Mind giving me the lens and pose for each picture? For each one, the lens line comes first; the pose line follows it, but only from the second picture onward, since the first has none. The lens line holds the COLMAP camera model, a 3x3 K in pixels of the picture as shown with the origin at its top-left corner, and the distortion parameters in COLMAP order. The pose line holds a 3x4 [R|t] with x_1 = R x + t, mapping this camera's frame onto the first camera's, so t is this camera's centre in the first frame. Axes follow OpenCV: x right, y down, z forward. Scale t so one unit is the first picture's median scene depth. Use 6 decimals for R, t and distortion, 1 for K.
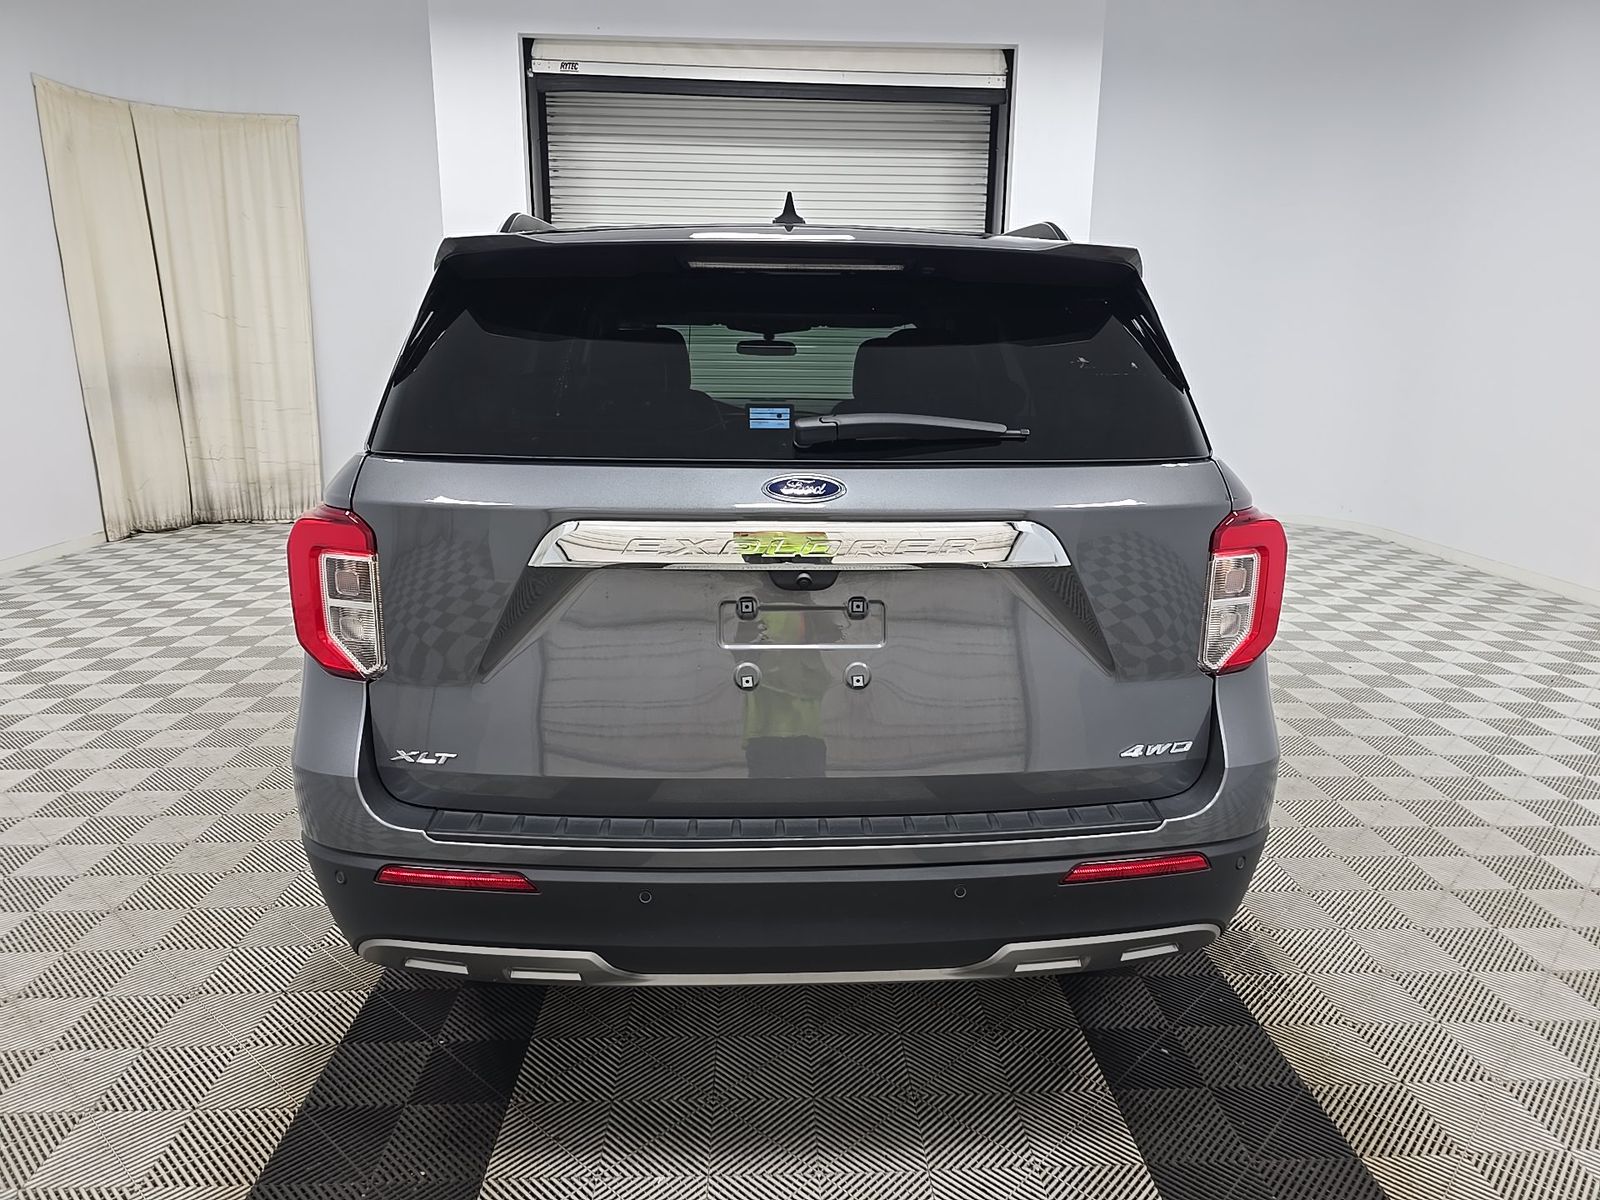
lens RADIAL K [[1078.0, 0, 800.0], [0, 1078.0, 600.0], [0, 0, 1]] dist [0.079524, -0.063289]
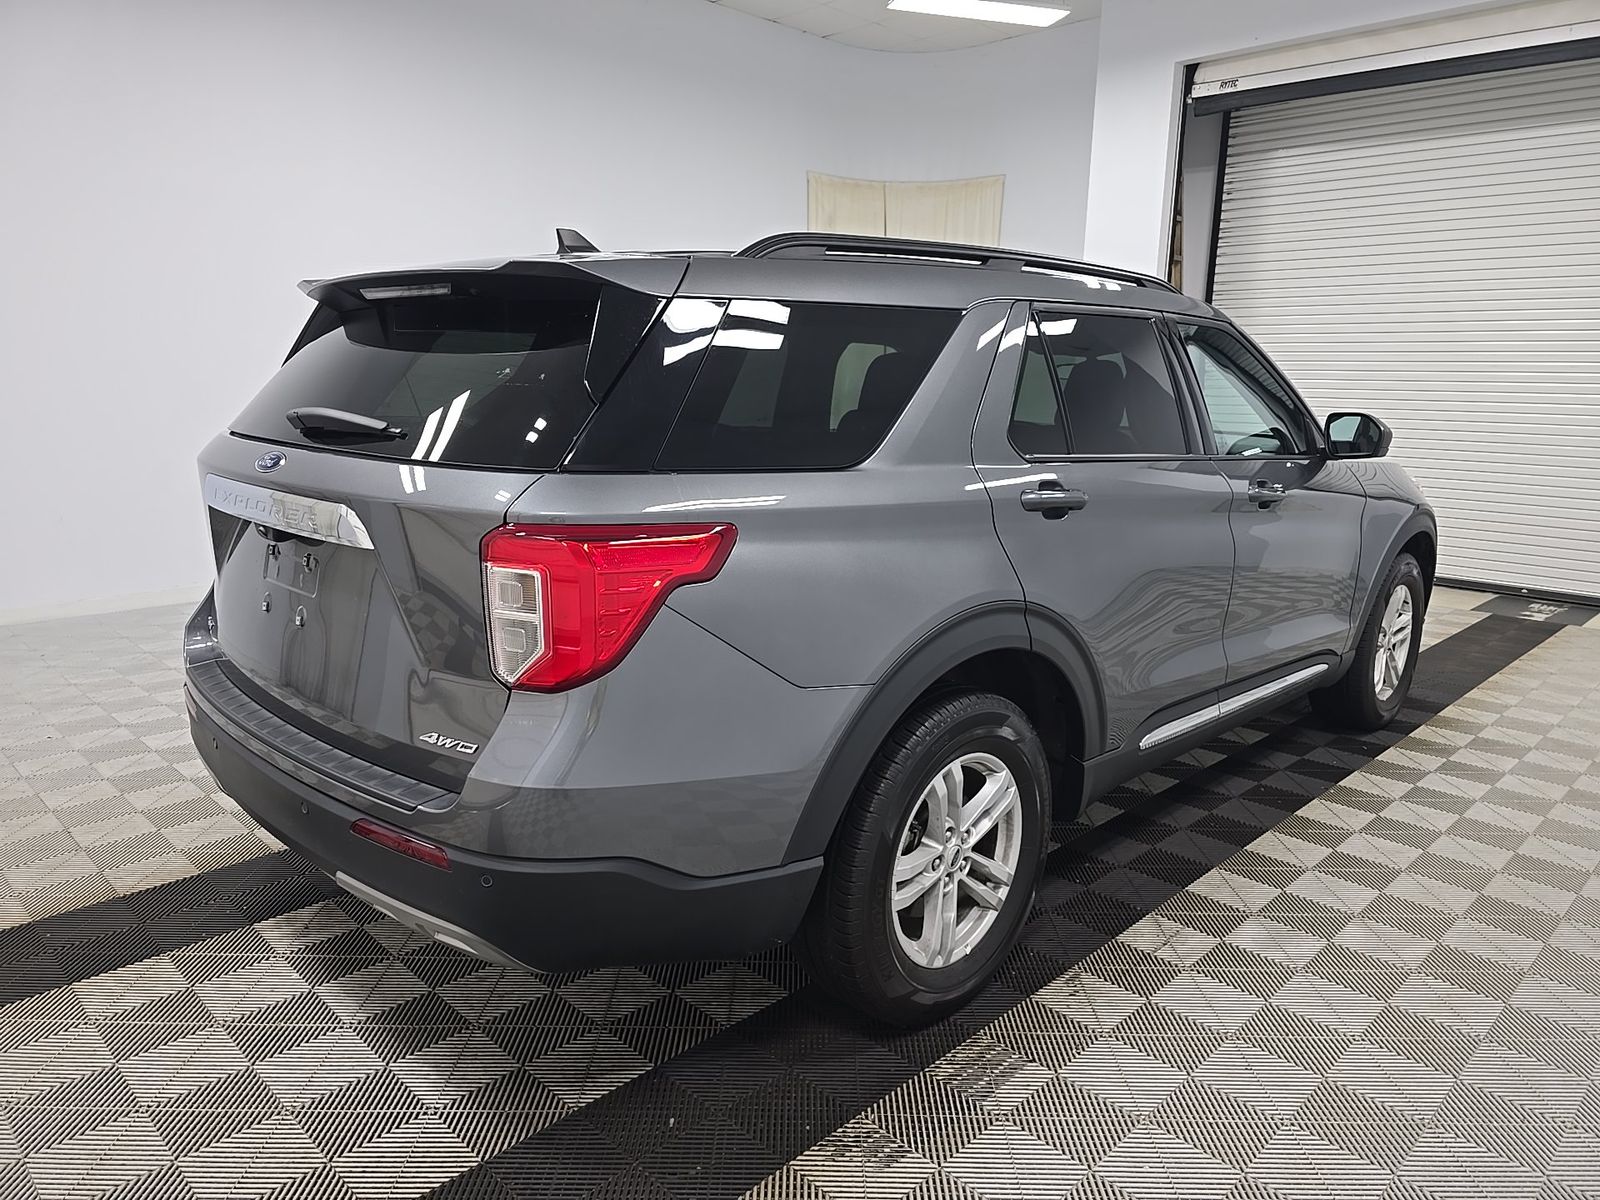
lens RADIAL K [[1078.0, 0, 800.0], [0, 1078.0, 600.0], [0, 0, 1]] dist [0.079524, -0.063289]
pose [[0.680661, 0.157690, -0.715426, 0.290567], [-0.179688, 0.982665, 0.045637, -0.023667], [0.710221, 0.097490, 0.697196, 0.114107]]
